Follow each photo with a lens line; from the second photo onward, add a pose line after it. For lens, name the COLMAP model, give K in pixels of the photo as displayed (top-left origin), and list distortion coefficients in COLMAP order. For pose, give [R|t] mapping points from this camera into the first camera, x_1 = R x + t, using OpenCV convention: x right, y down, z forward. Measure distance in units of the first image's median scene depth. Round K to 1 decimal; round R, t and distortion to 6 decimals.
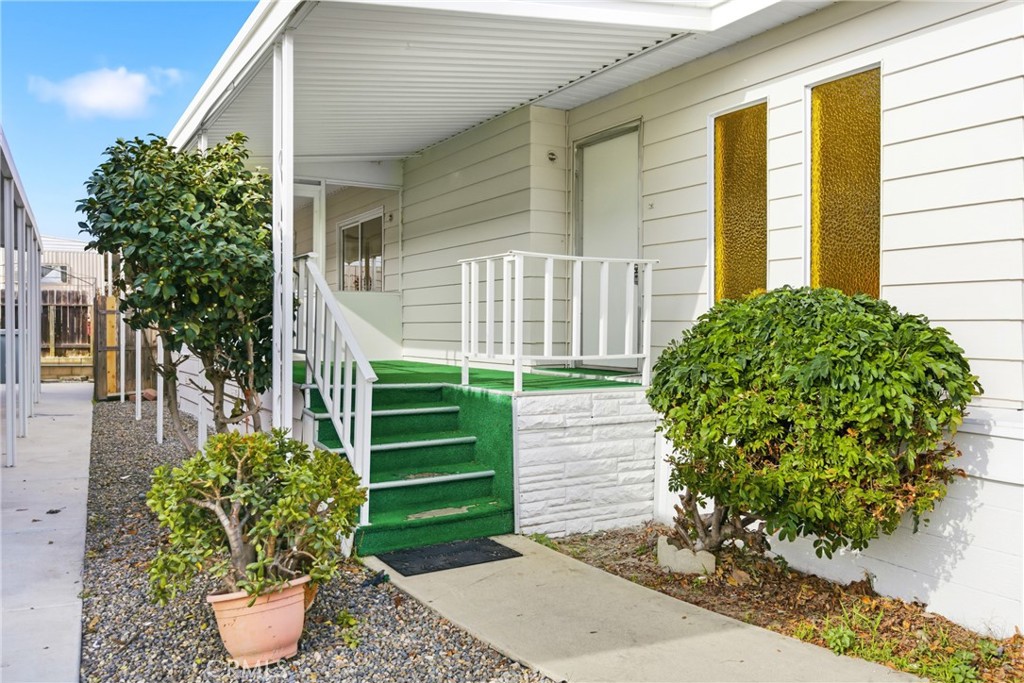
lens RADIAL K [[789.7, 0, 512.0], [0, 789.7, 339.9], [0, 0, 1]] dist [-0.000952, -0.000157]
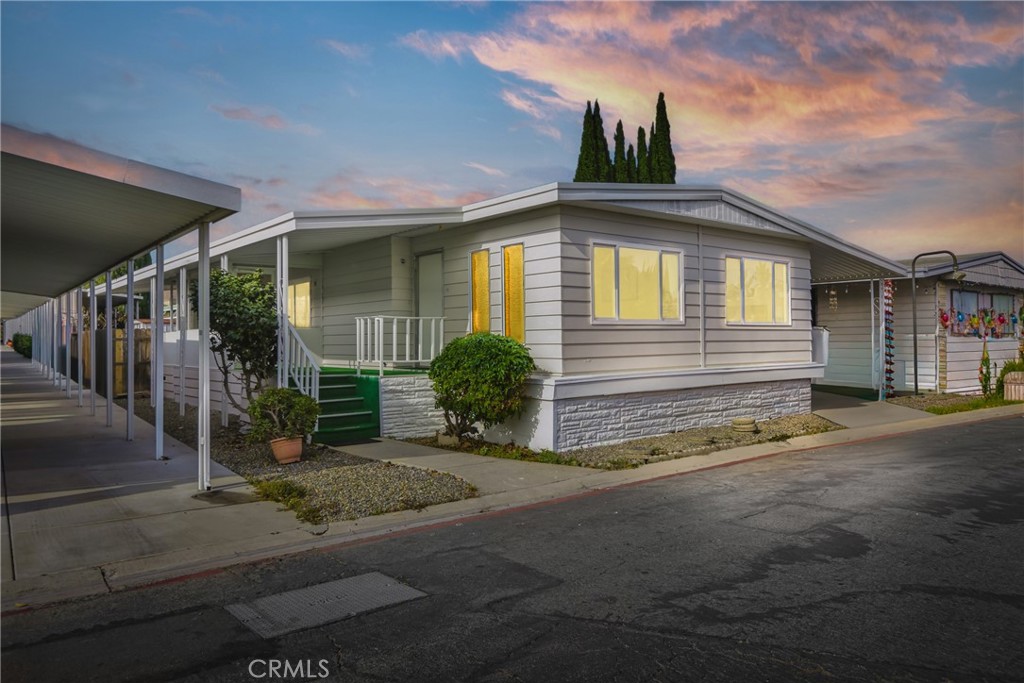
lens RADIAL K [[718.6, 0, 513.0], [0, 718.6, 338.1], [0, 0, 1]] dist [-0.001012, 0.000177]
pose [[0.989178, -0.010649, 0.146335, 0.080986], [0.013812, 0.999692, -0.020621, 0.002137], [-0.146071, 0.022419, 0.989020, -1.141819]]
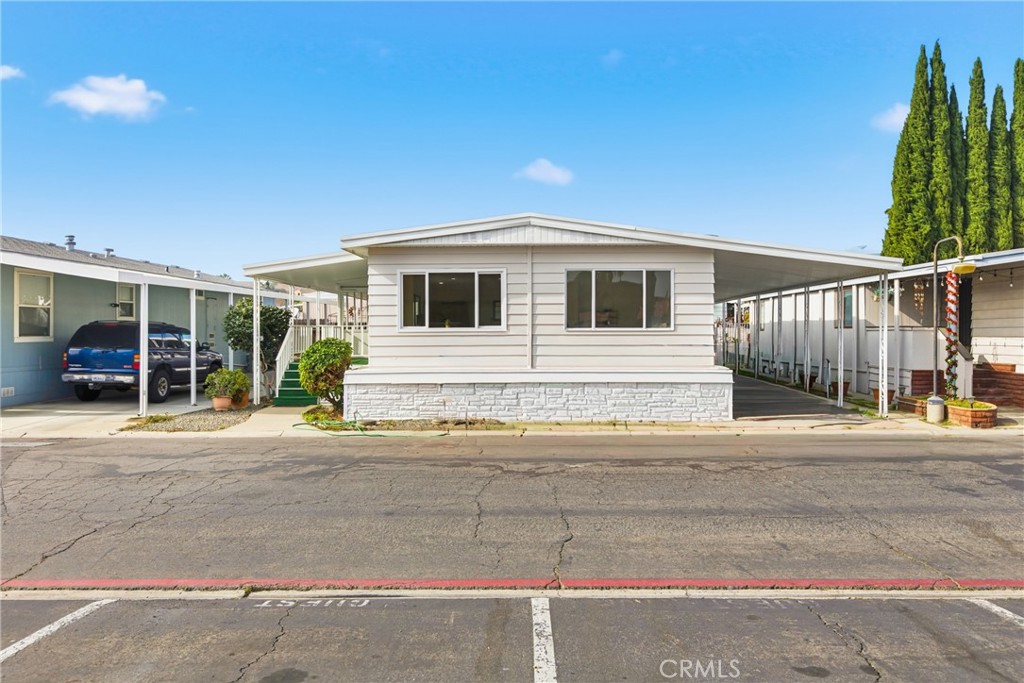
lens RADIAL K [[789.7, 0, 511.4], [0, 789.7, 339.7], [0, 0, 1]] dist [-0.000952, -0.000157]
pose [[0.847677, 0.000370, -0.530512, 2.693417], [-0.004574, 0.999968, -0.006611, -0.028565], [0.530492, 0.008030, 0.847652, -1.537804]]
